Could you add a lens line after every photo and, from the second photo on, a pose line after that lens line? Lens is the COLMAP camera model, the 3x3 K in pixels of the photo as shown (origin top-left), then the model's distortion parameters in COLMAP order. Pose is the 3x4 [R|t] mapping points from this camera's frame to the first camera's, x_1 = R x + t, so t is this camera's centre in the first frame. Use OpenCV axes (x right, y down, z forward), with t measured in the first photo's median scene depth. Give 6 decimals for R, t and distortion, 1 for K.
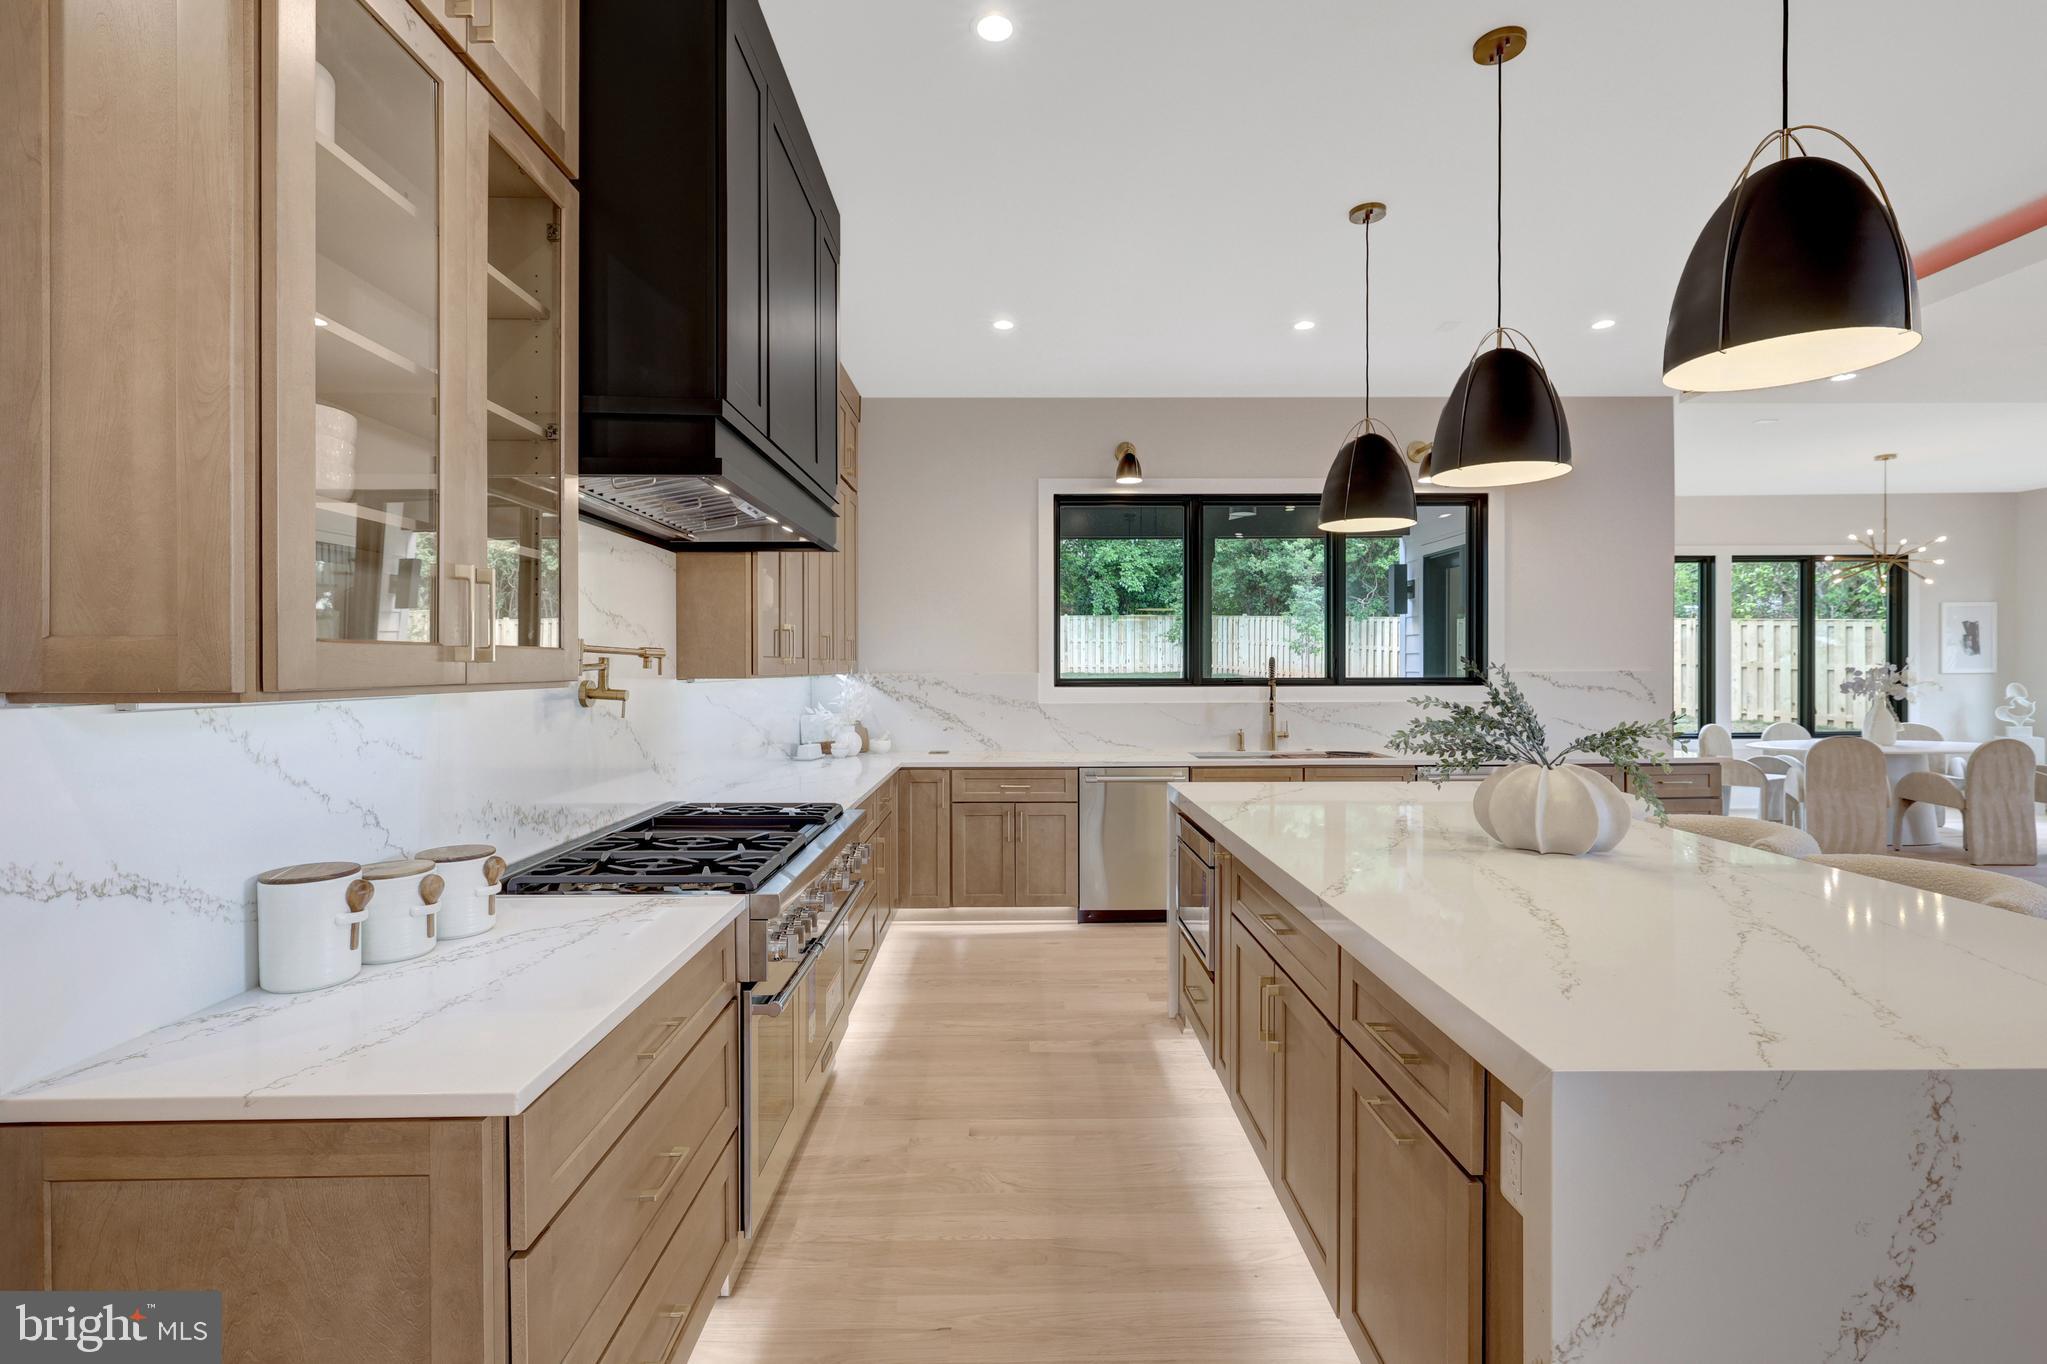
lens RADIAL K [[925.9, 0, 1019.5], [0, 925.9, 668.8], [0, 0, 1]] dist [0.001910, -0.000125]
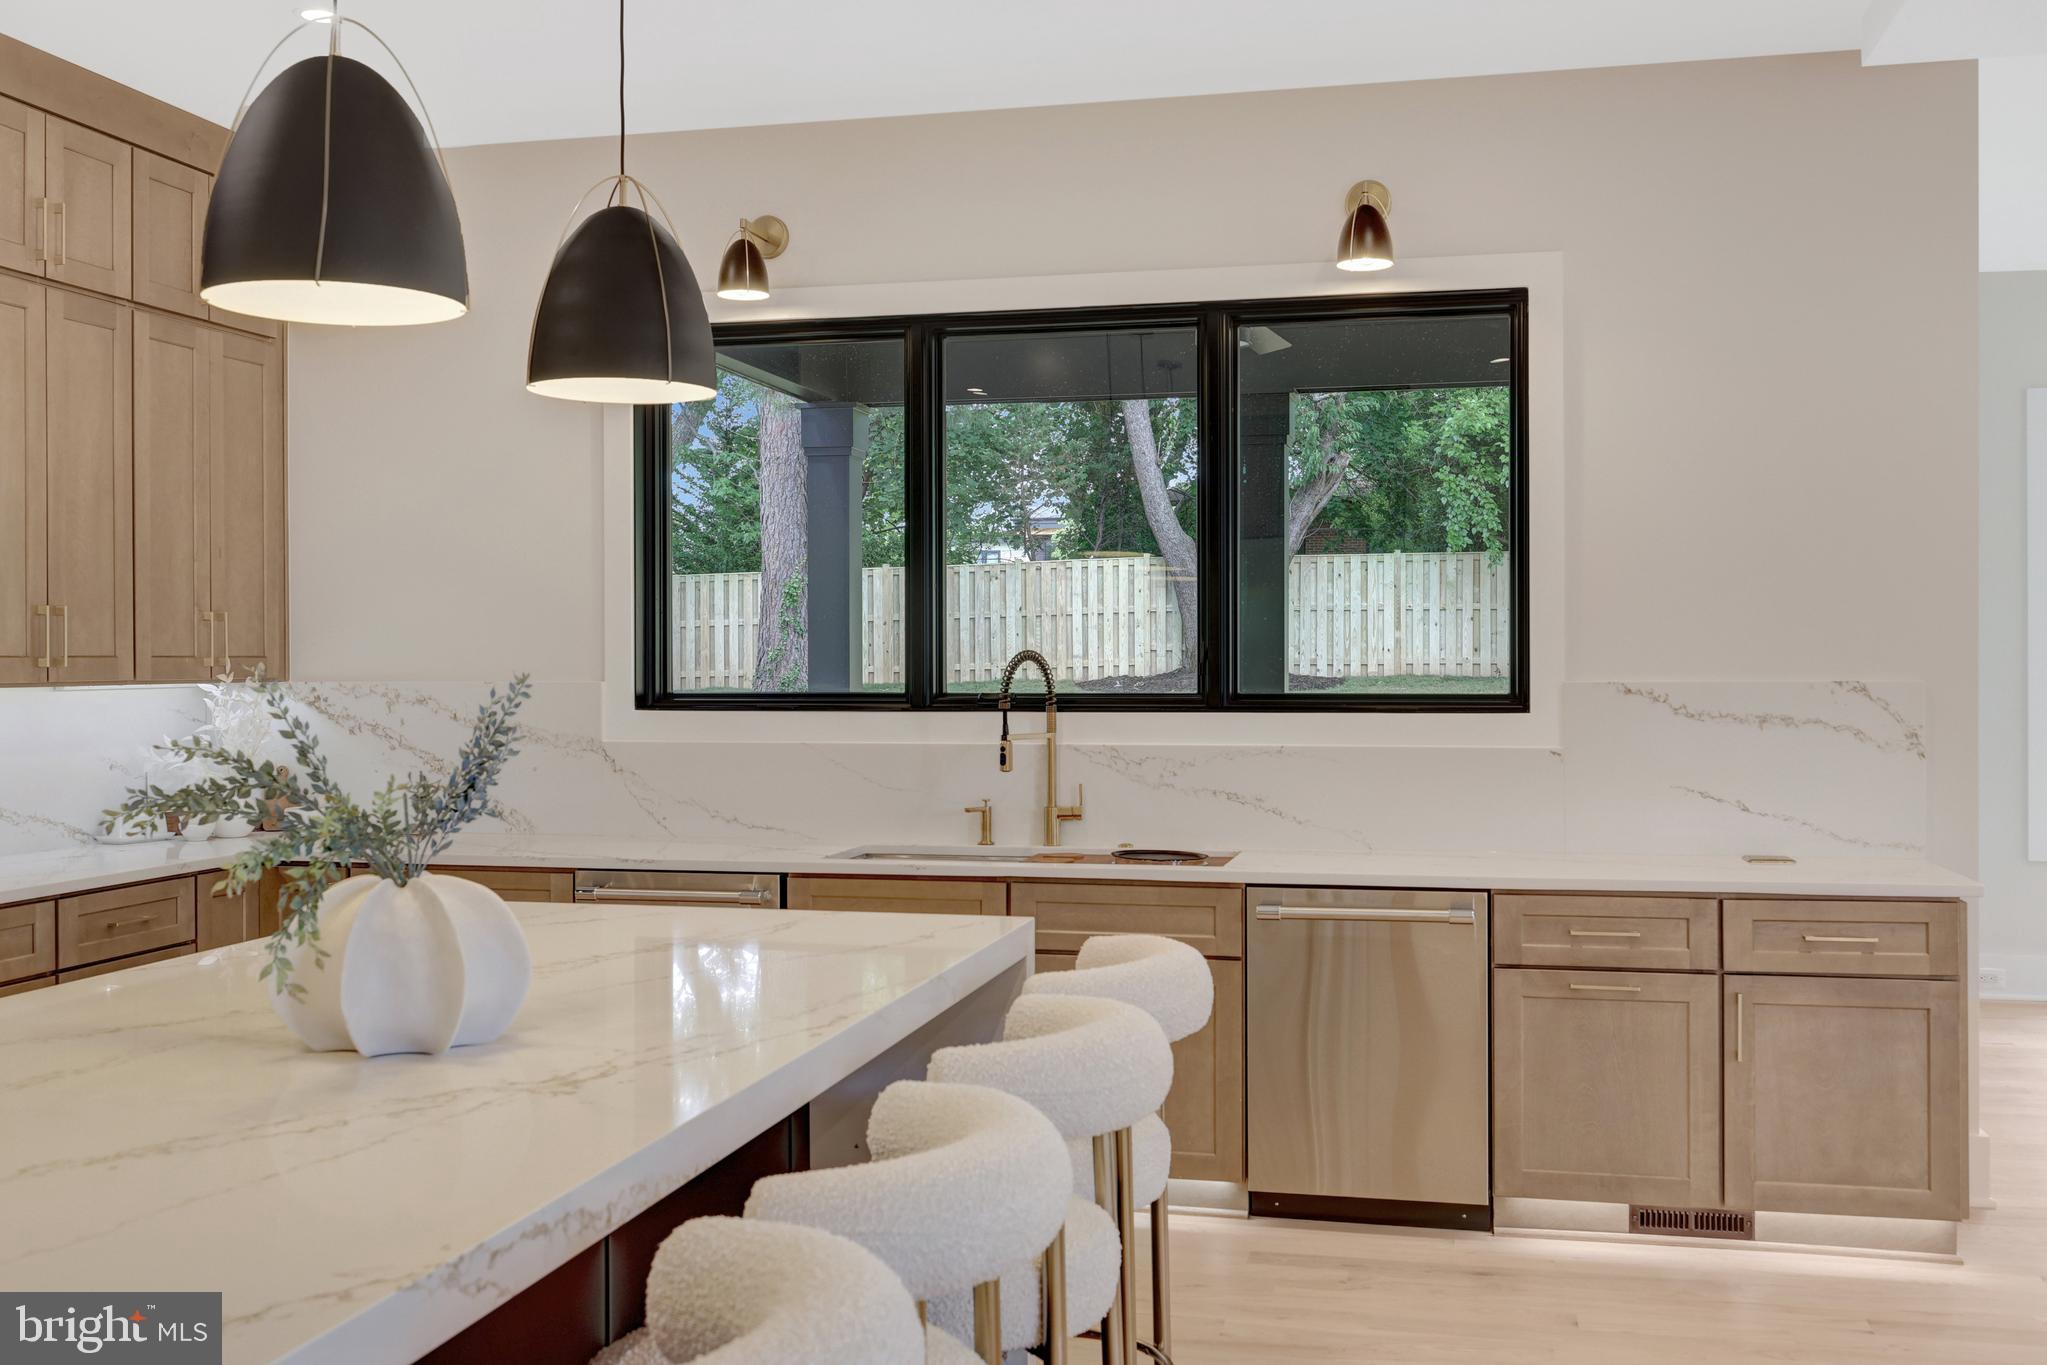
lens RADIAL K [[1947.3, 0, 1023.3], [0, 1947.3, 661.5], [0, 0, 1]] dist [-0.006610, 0.000124]
pose [[0.972548, 0.001133, -0.232701, 0.406335], [-0.001541, 0.999998, -0.001568, -0.004217], [0.232699, 0.001883, 0.972547, 0.016310]]
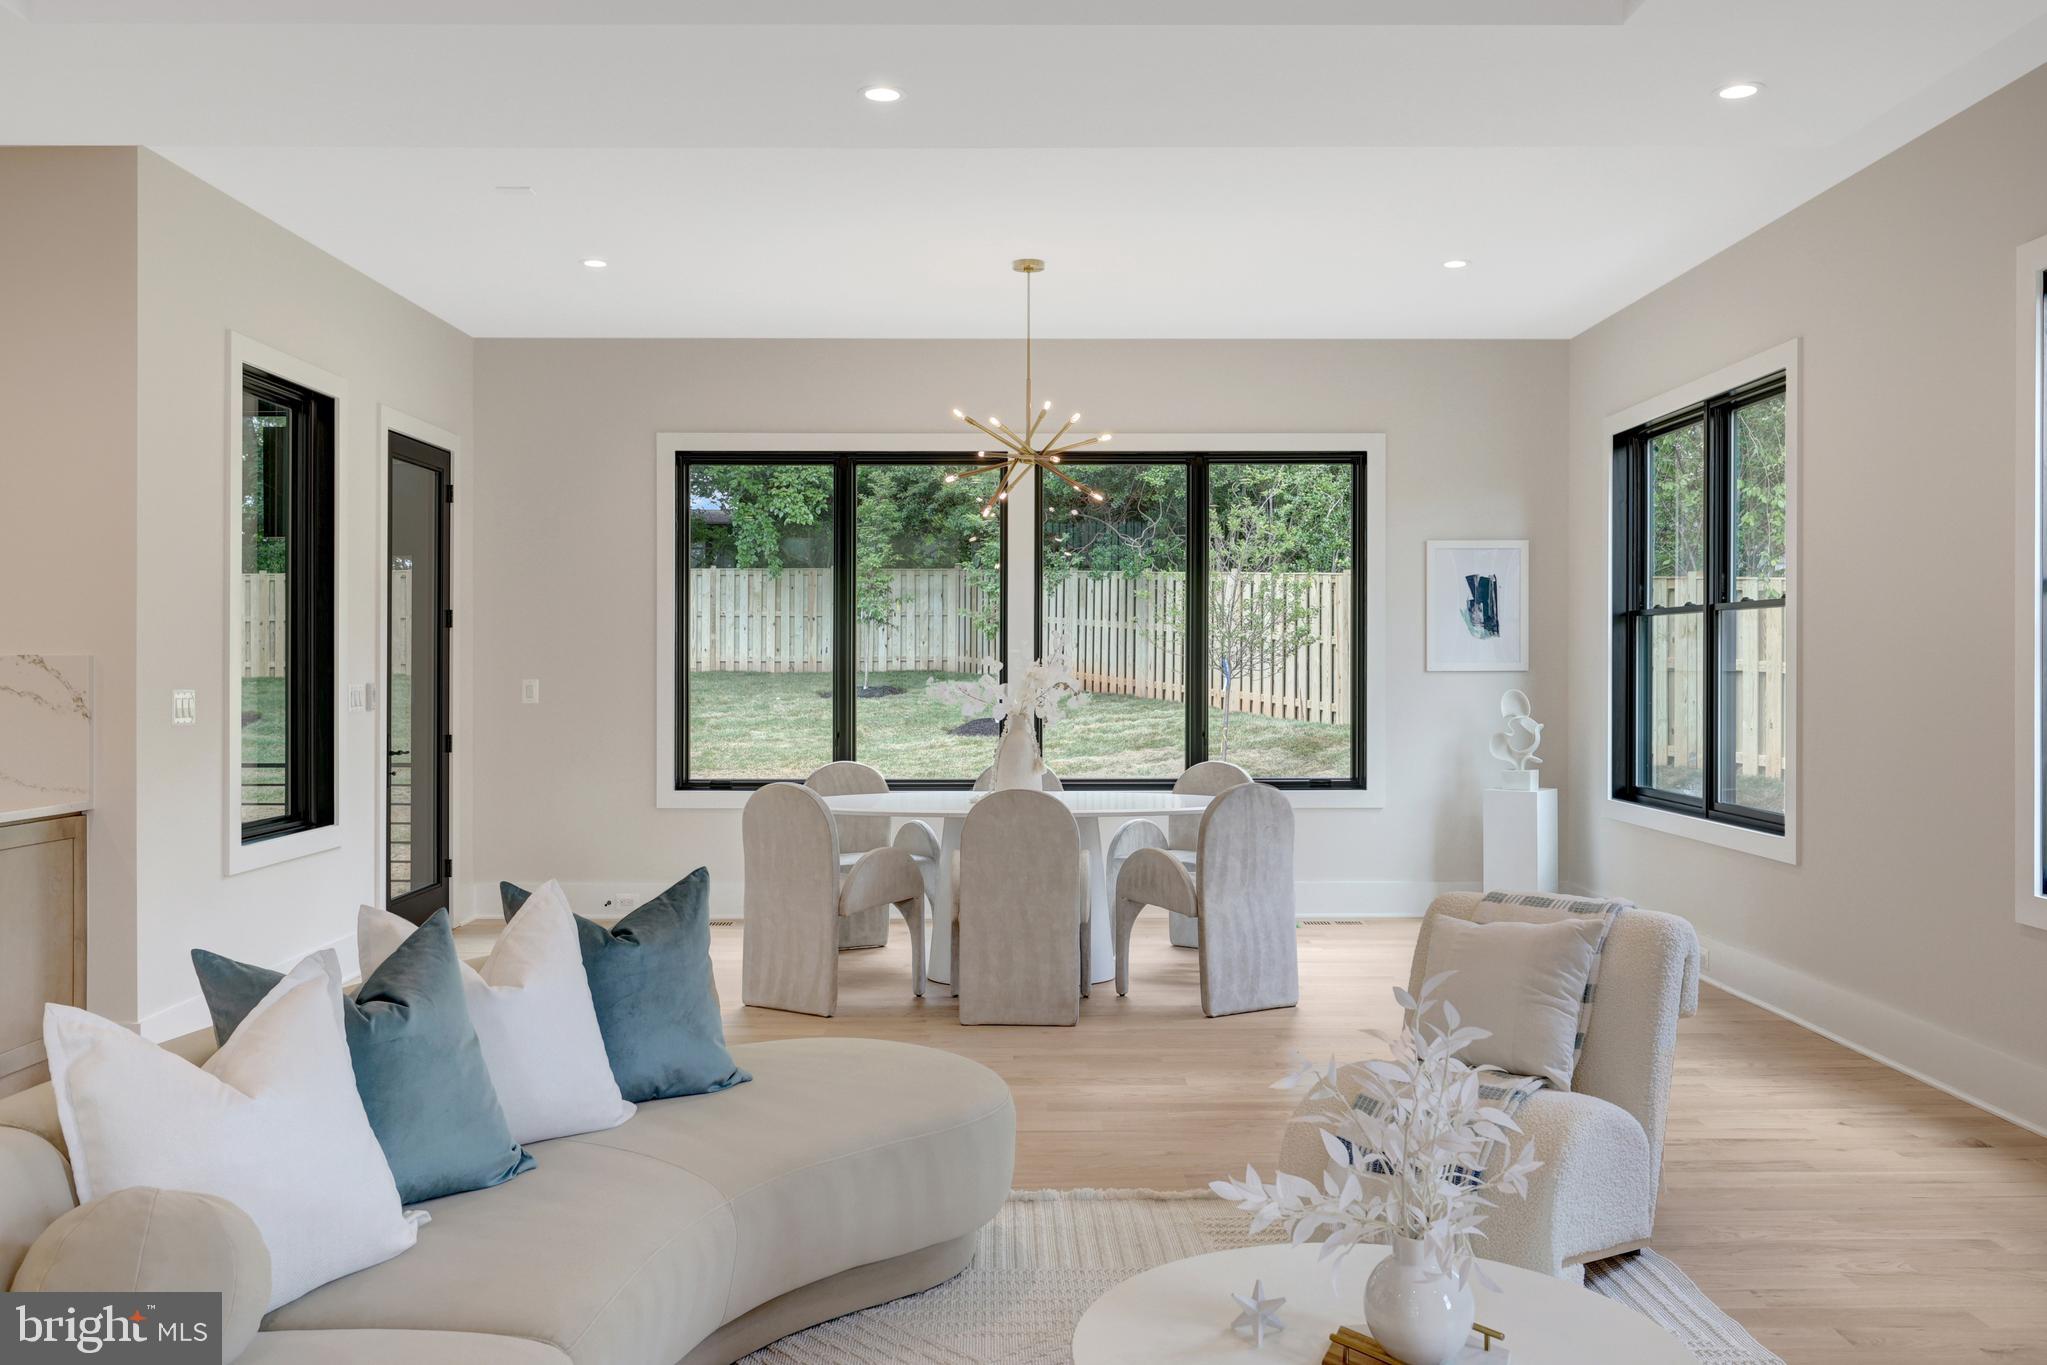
lens RADIAL K [[1660.5, 0, 1022.1], [0, 1660.5, 661.6], [0, 0, 1]] dist [0.004121, 0.000914]
pose [[0.999984, 0.005009, -0.002656, 1.019077], [-0.005020, 0.999980, -0.003940, 0.005739], [0.002636, 0.003953, 0.999989, 0.041690]]
